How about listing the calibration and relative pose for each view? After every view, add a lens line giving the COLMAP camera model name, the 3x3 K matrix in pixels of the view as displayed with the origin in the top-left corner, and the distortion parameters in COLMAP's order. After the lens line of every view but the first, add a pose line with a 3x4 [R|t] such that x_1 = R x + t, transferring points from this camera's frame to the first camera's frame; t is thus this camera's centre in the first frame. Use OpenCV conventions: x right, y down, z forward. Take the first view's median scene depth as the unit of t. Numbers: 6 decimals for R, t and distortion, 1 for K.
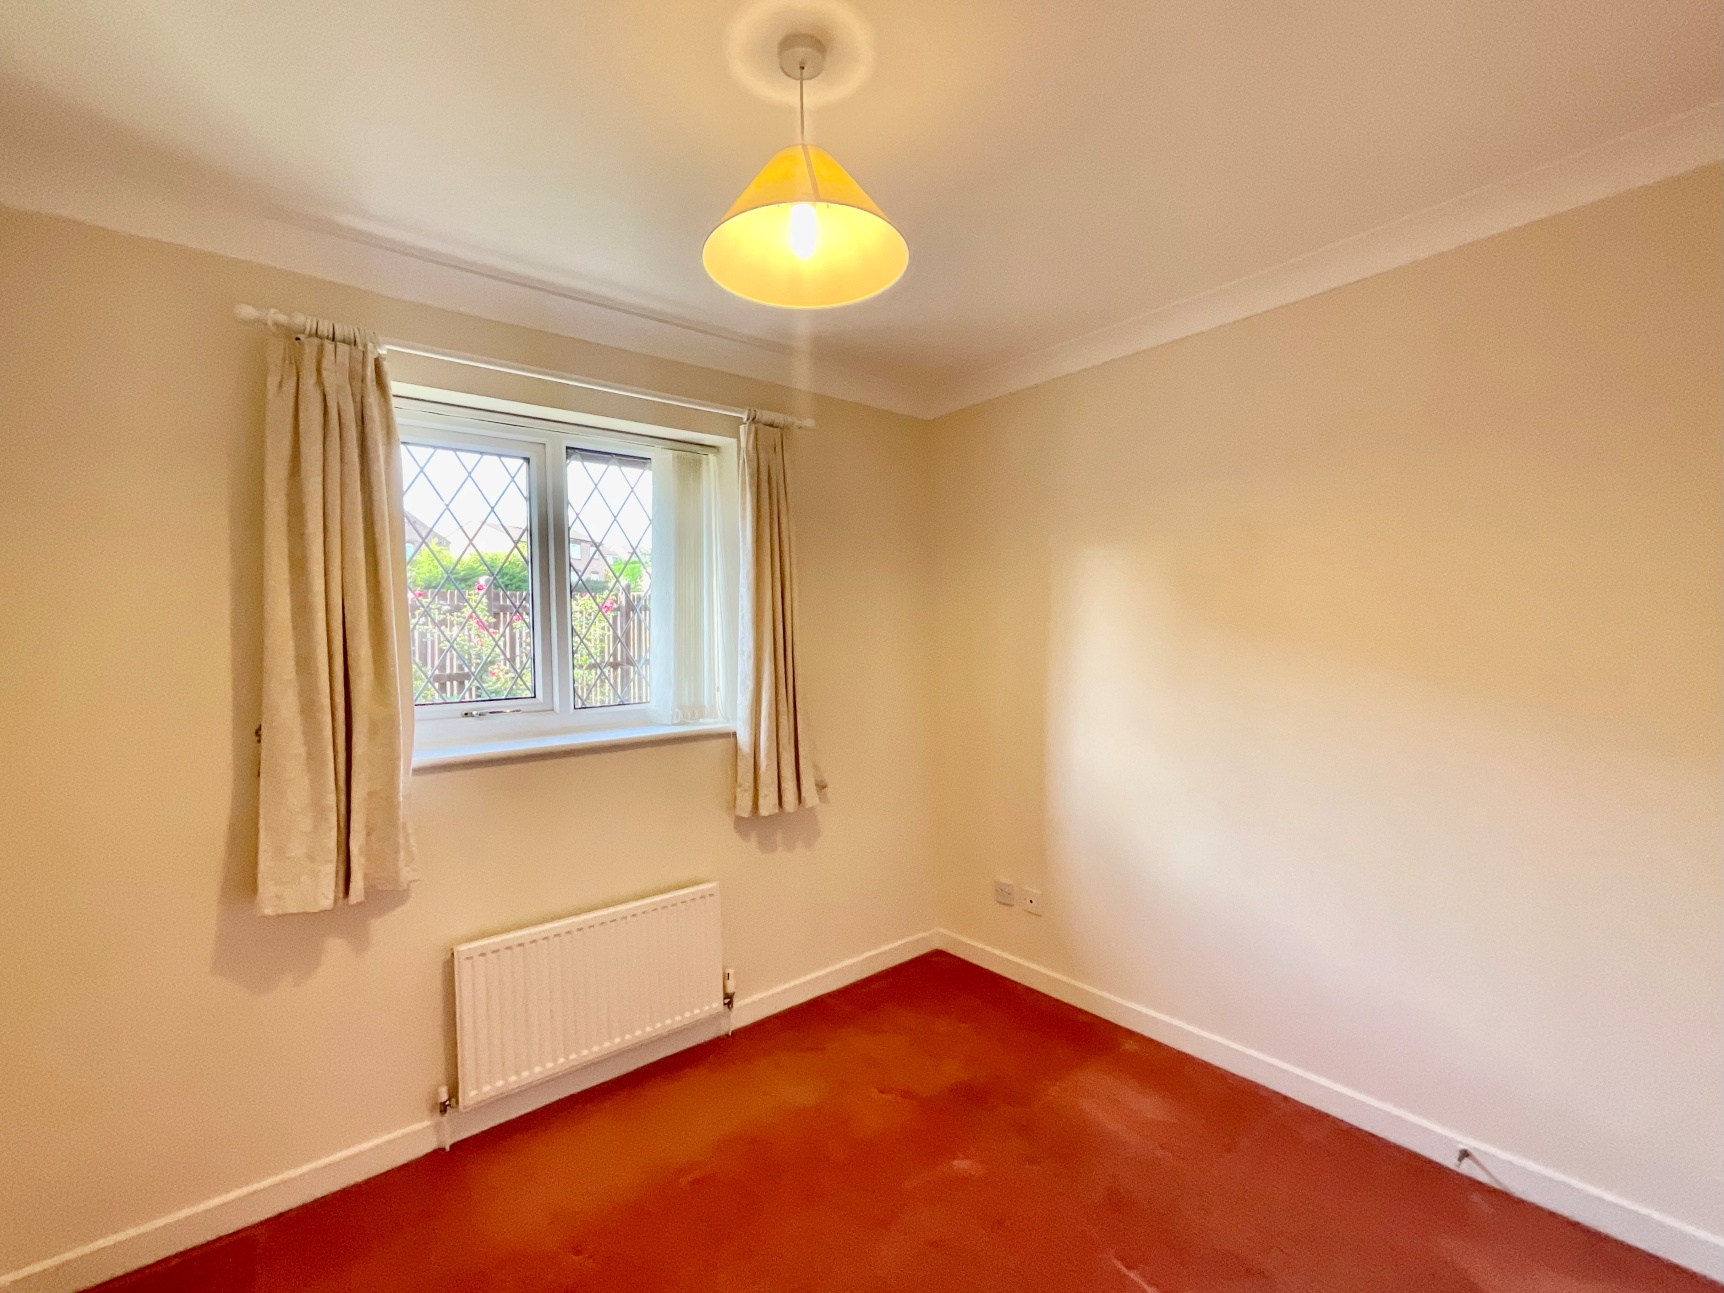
lens RADIAL K [[725.5, 0, 859.5], [0, 725.5, 640.8], [0, 0, 1]] dist [-0.002019, 0.000257]
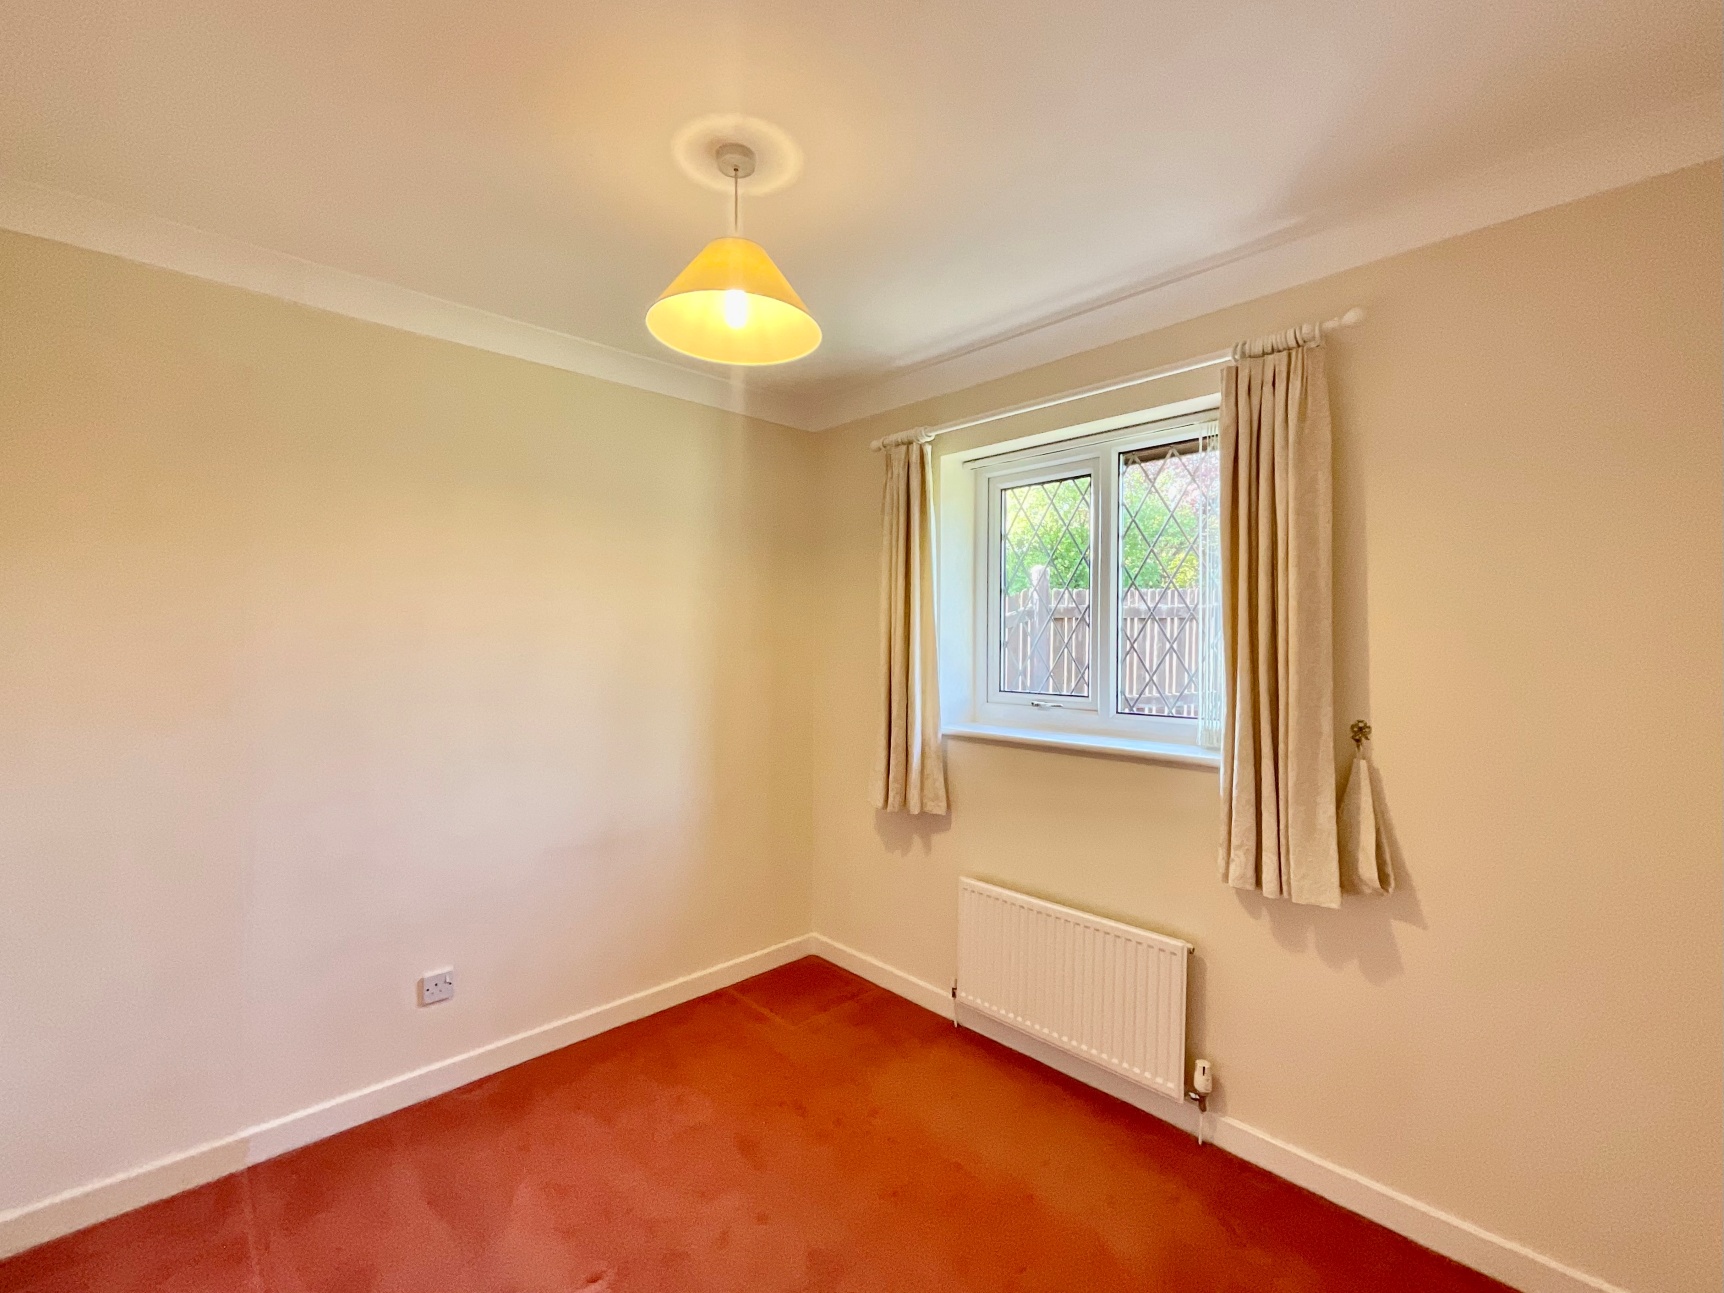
lens RADIAL K [[795.8, 0, 853.5], [0, 795.8, 649.4], [0, 0, 1]] dist [0.040582, 0.000738]
pose [[0.083323, 0.024779, -0.996214, 0.706748], [-0.024054, 0.999450, 0.022848, -0.012479], [0.996232, 0.022059, 0.083873, 0.561472]]
